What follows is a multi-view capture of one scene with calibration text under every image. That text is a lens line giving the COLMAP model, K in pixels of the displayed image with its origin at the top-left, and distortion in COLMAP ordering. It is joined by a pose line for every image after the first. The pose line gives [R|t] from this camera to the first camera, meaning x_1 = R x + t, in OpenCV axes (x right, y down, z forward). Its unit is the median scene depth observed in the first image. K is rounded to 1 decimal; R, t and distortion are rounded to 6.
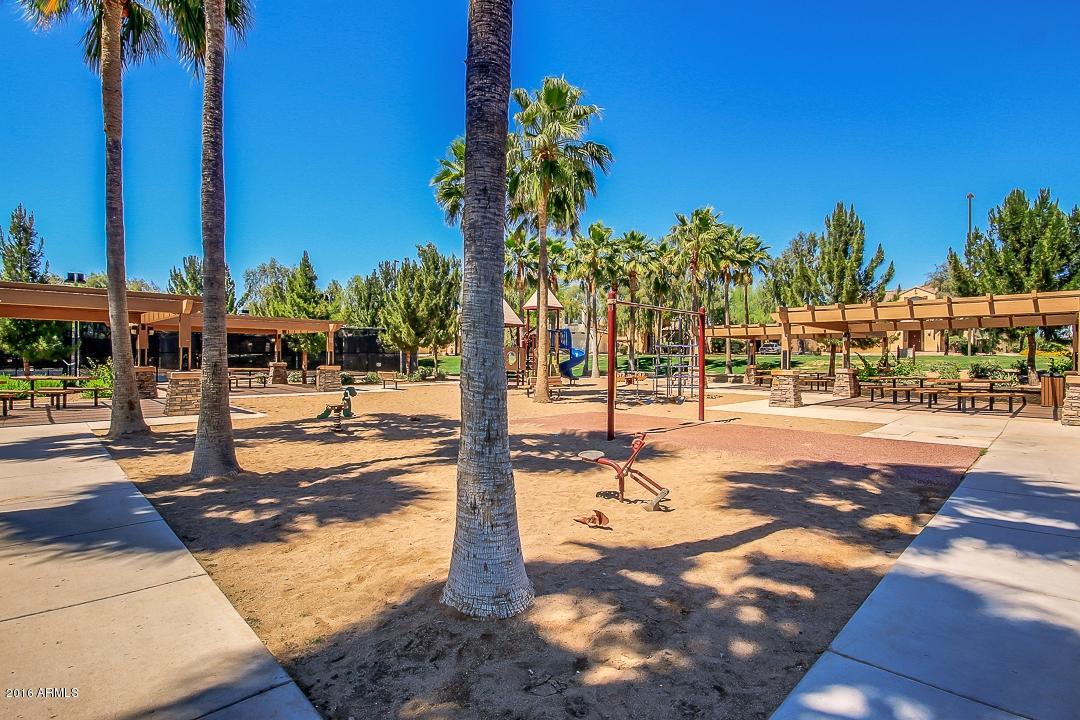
lens RADIAL K [[504.1, 0, 541.3], [0, 504.1, 358.8], [0, 0, 1]] dist [-0.014669, -0.003243]
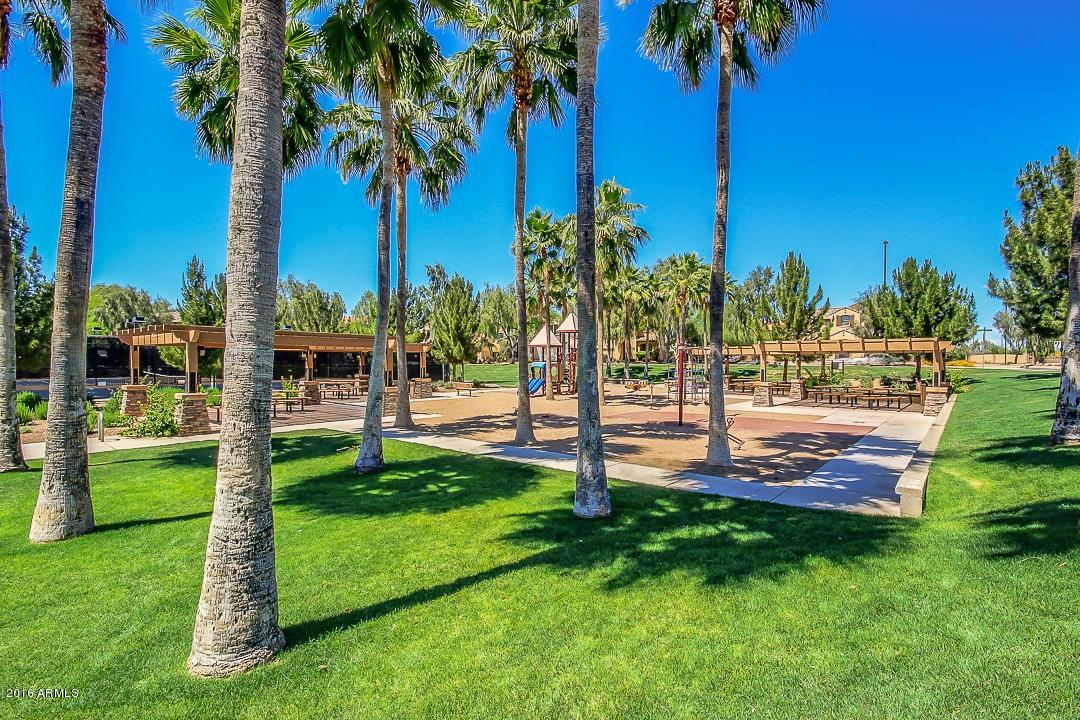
lens RADIAL K [[504.1, 0, 537.0], [0, 504.1, 366.5], [0, 0, 1]] dist [-0.014669, -0.003243]
pose [[0.995948, -0.002157, 0.089900, -0.271406], [0.001062, 0.999925, 0.012222, -0.036729], [-0.089920, -0.012077, 0.995876, -0.371418]]
